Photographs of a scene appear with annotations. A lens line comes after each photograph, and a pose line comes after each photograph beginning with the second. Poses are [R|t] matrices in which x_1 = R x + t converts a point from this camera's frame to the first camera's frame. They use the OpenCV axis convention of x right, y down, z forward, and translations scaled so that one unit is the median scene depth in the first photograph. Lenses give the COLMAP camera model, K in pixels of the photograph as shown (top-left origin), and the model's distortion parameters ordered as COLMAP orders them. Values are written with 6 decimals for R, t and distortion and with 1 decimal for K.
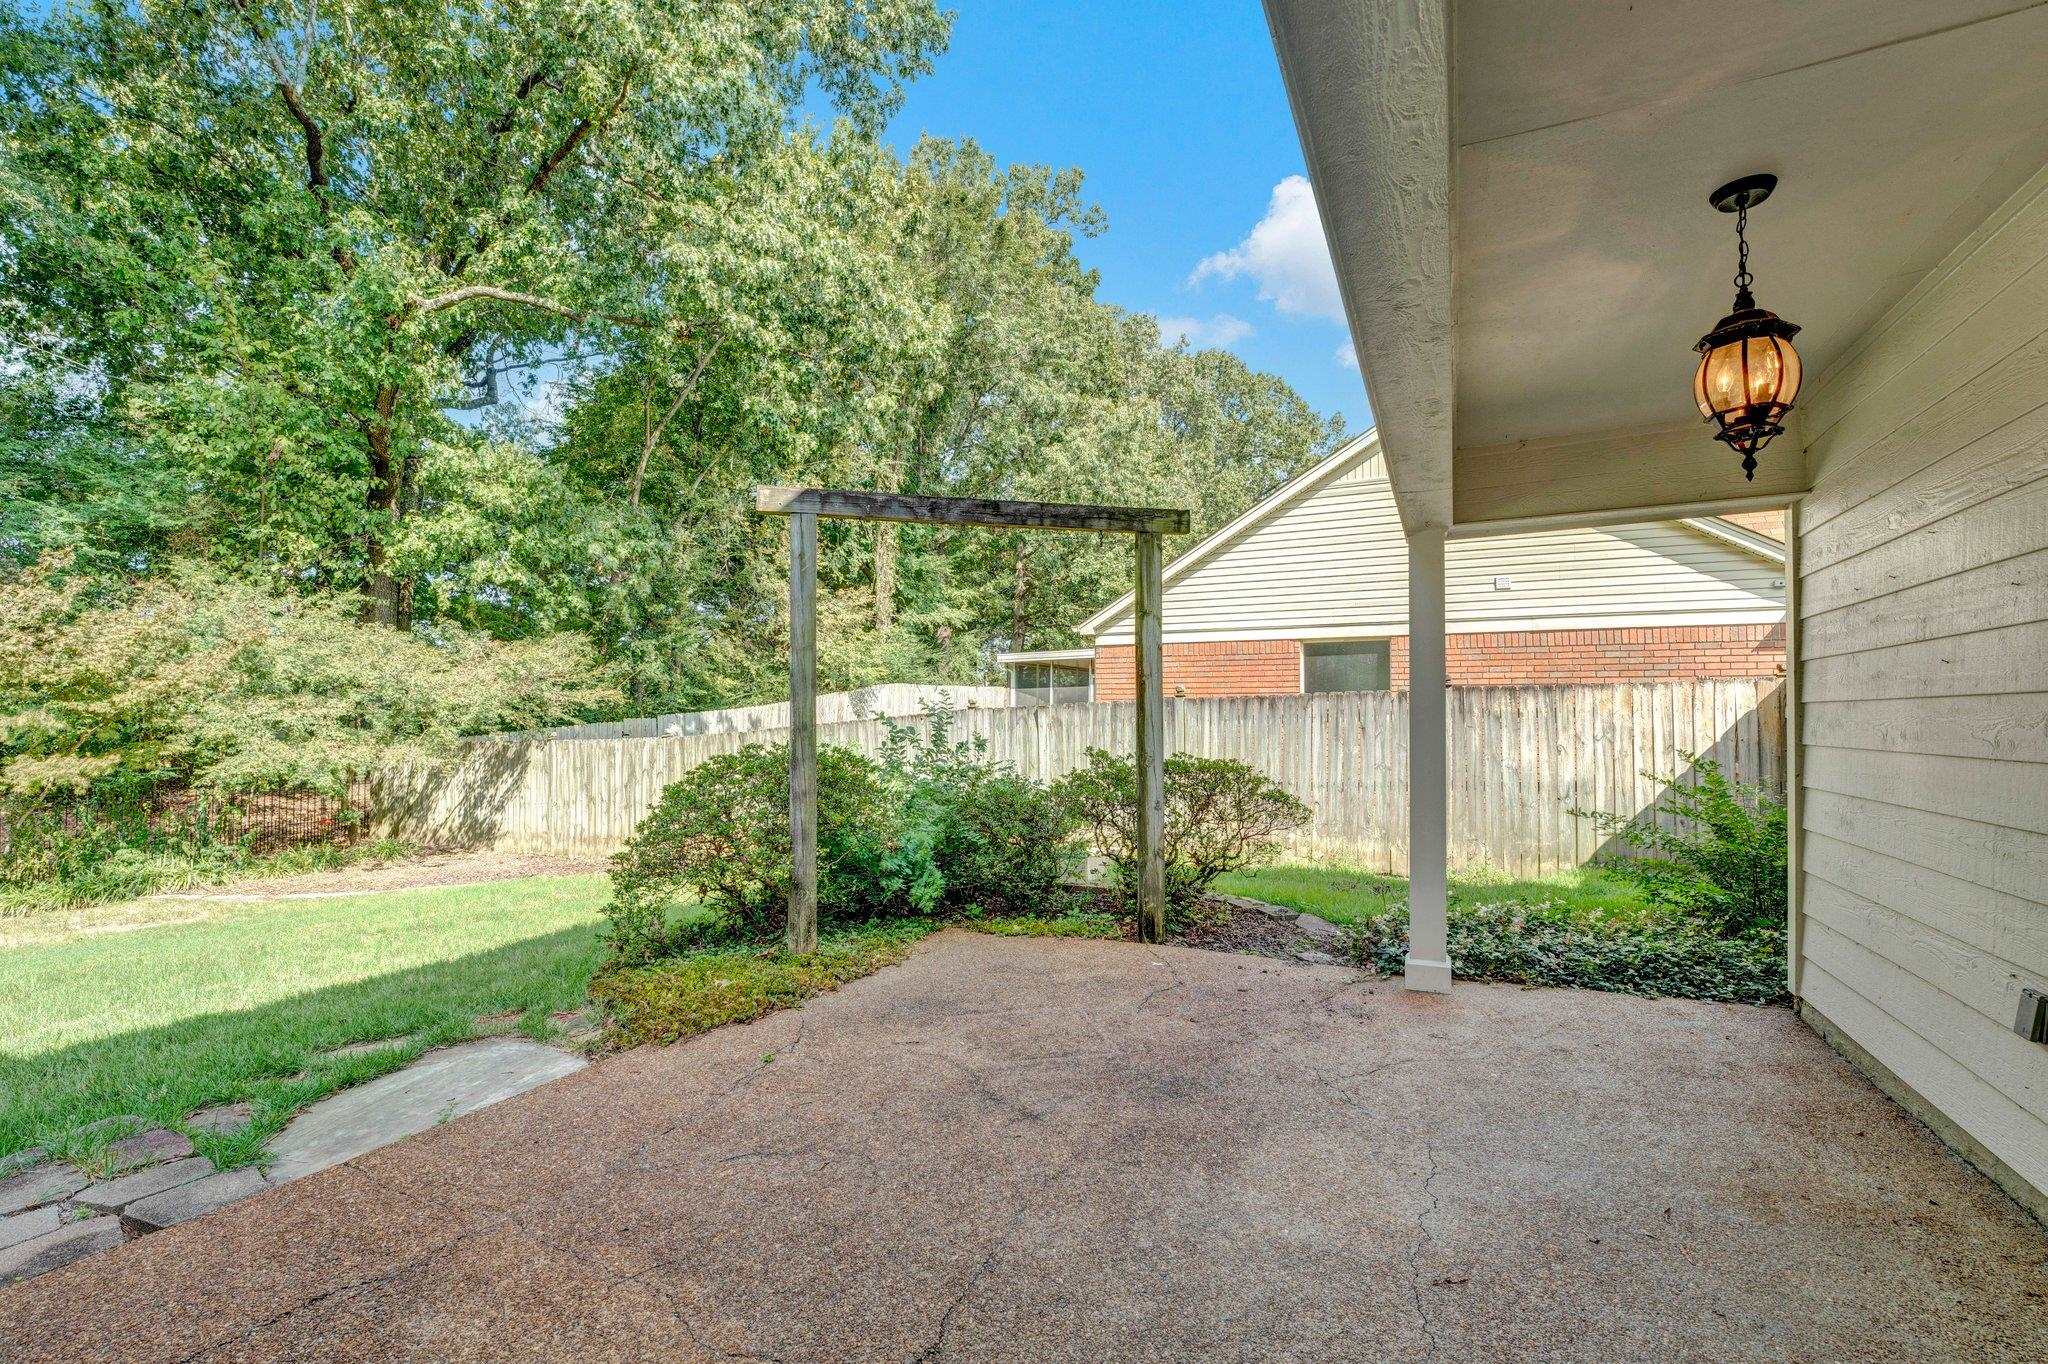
lens RADIAL K [[874.8, 0, 1020.9], [0, 874.8, 683.0], [0, 0, 1]] dist [-0.021740, 0.000367]
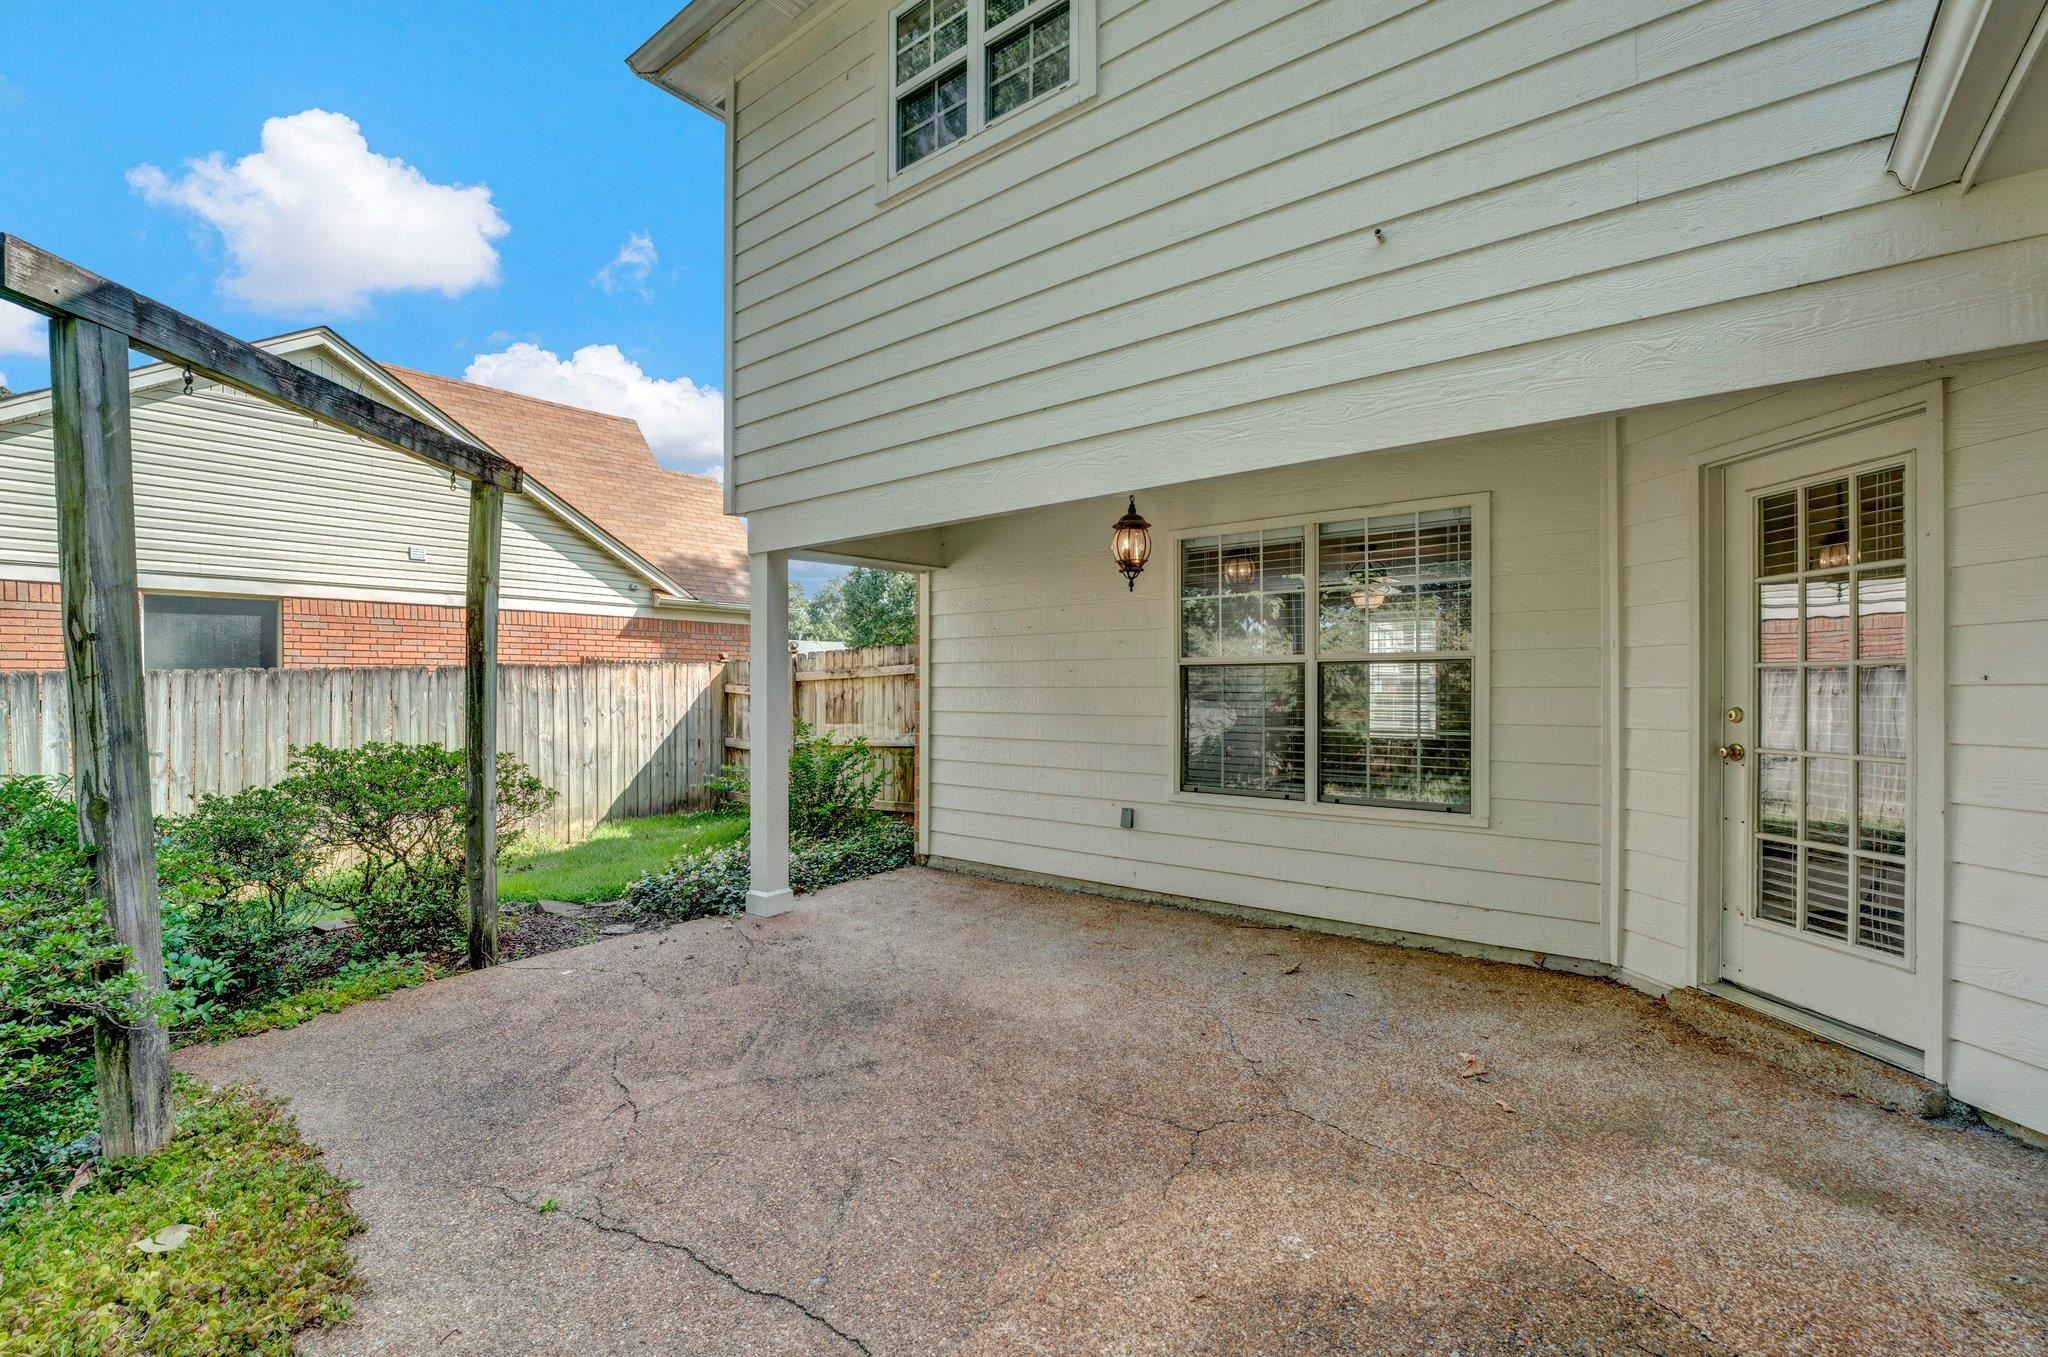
lens RADIAL K [[863.4, 0, 1020.7], [0, 863.4, 682.3], [0, 0, 1]] dist [-0.022698, -0.000158]
pose [[0.224415, 0.000993, 0.974493, -0.353316], [-0.035217, 0.999355, 0.007092, -0.002873], [-0.973857, -0.035910, 0.224305, 0.200223]]
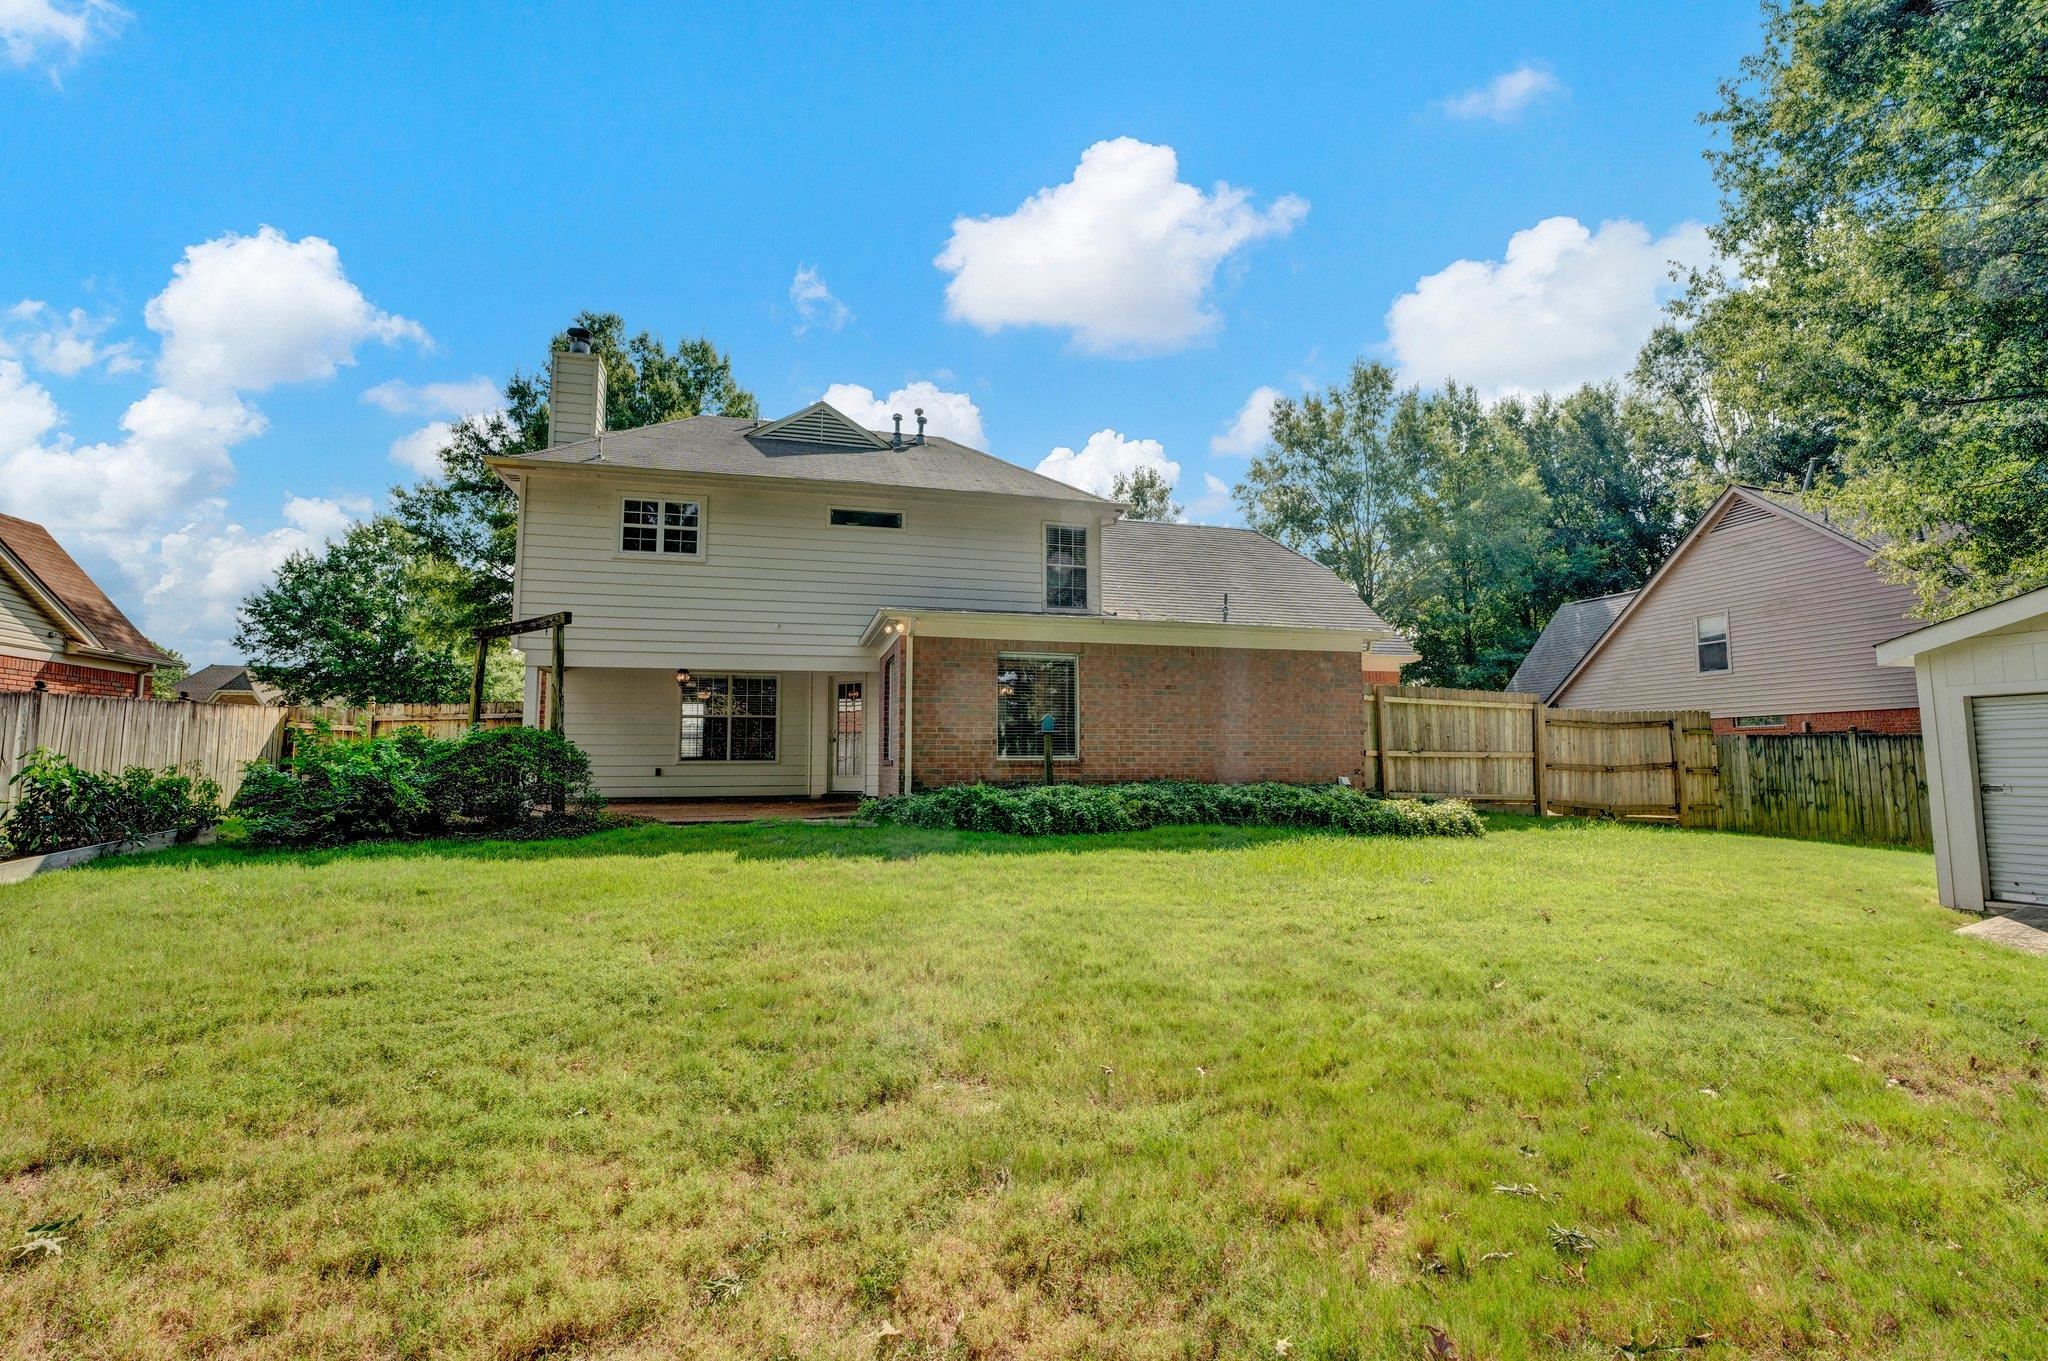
lens RADIAL K [[863.4, 0, 1020.7], [0, 863.4, 684.3], [0, 0, 1]] dist [-0.022698, -0.000158]
pose [[-0.653544, 0.064637, 0.754124, -1.747576], [-0.025606, 0.993888, -0.107378, 0.108312], [-0.756456, -0.089486, -0.647895, 0.974840]]
